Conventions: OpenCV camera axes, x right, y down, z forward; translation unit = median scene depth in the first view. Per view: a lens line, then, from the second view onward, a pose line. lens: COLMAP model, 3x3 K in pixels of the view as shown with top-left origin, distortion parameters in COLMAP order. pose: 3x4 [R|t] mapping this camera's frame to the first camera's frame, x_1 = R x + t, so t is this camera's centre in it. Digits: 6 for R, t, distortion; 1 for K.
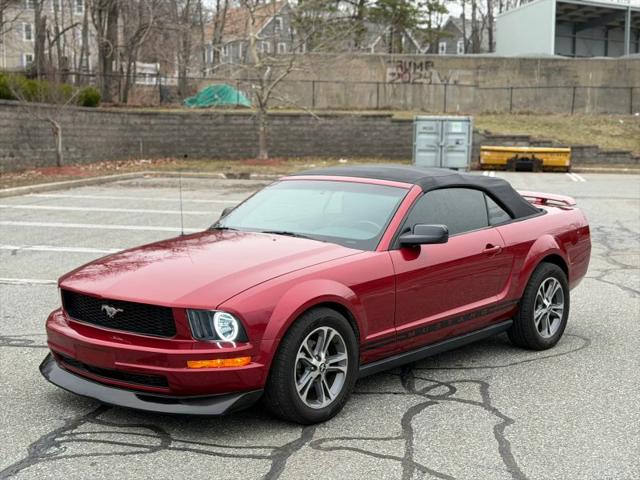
lens RADIAL K [[1060.8, 0, 314.1], [0, 1060.8, 256.3], [0, 0, 1]] dist [0.146357, 0.000000]
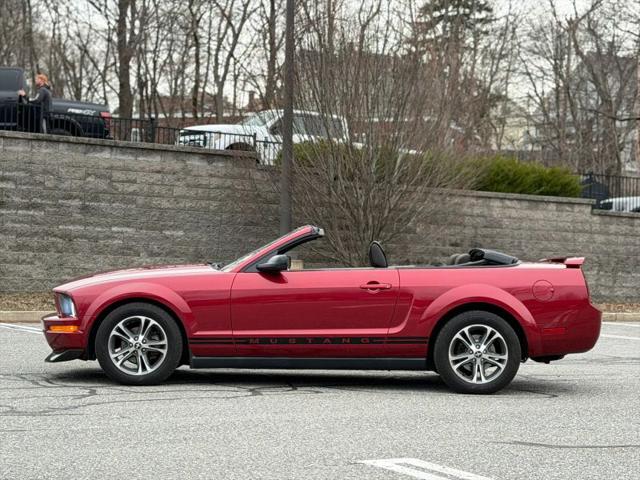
lens RADIAL K [[1447.0, 0, 322.2], [0, 1447.0, 240.5], [0, 0, 1]] dist [0.186006, 0.000000]
pose [[0.651337, -0.004688, -0.758774, 1.502517], [-0.115175, 0.987783, -0.104970, 0.132506], [0.749996, 0.155762, 0.642840, -0.047420]]
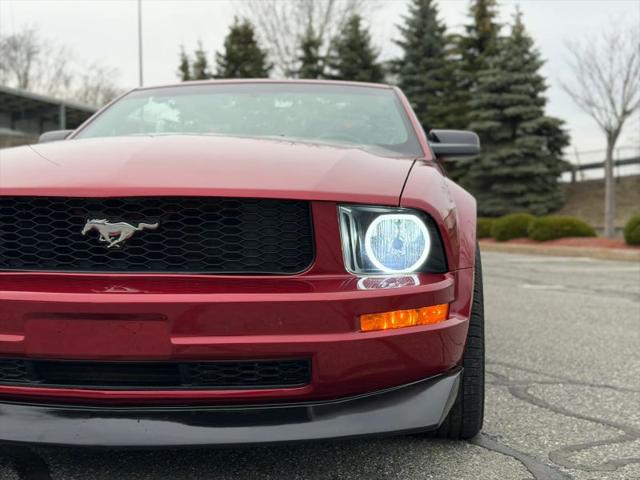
lens RADIAL K [[929.7, 0, 320.8], [0, 929.7, 240.3], [0, 0, 1]] dist [0.034326, 0.000000]
pose [[0.834755, -0.015327, 0.550409, -0.309530], [0.068067, 0.994818, -0.075529, 0.083875], [-0.546399, 0.100513, 0.831472, 0.596927]]
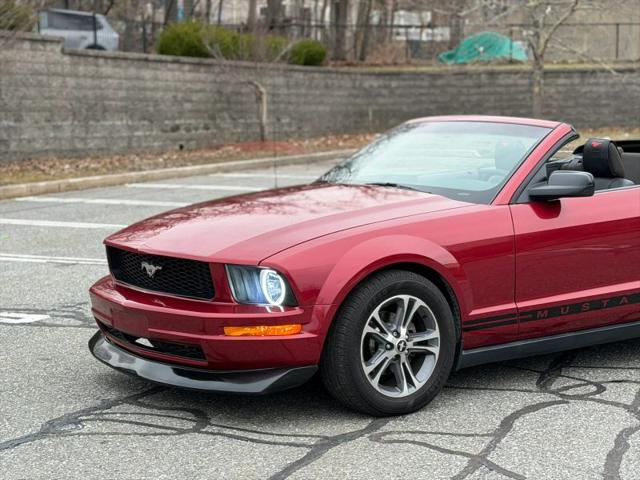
lens RADIAL K [[1447.0, 0, 299.6], [0, 1447.0, 225.0], [0, 0, 1]] dist [0.186006, 0.000000]
pose [[0.970097, 0.008549, -0.242567, 0.185073], [-0.017070, 0.999308, -0.033050, 0.048942], [0.242116, 0.036203, 0.969572, -0.067764]]
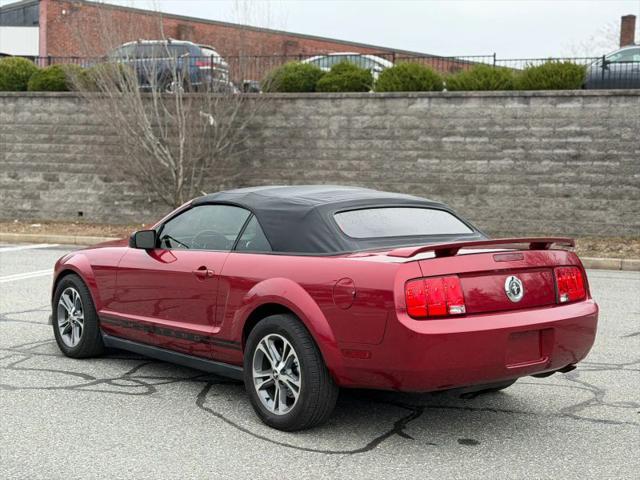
lens RADIAL K [[991.0, 0, 324.5], [0, 991.0, 243.1], [0, 0, 1]] dist [0.161541, 0.000000]
pose [[-0.183012, 0.059250, -0.981324, 1.134626], [-0.141133, 0.986260, 0.085868, -0.136834], [0.972928, 0.154212, -0.172135, 1.438837]]
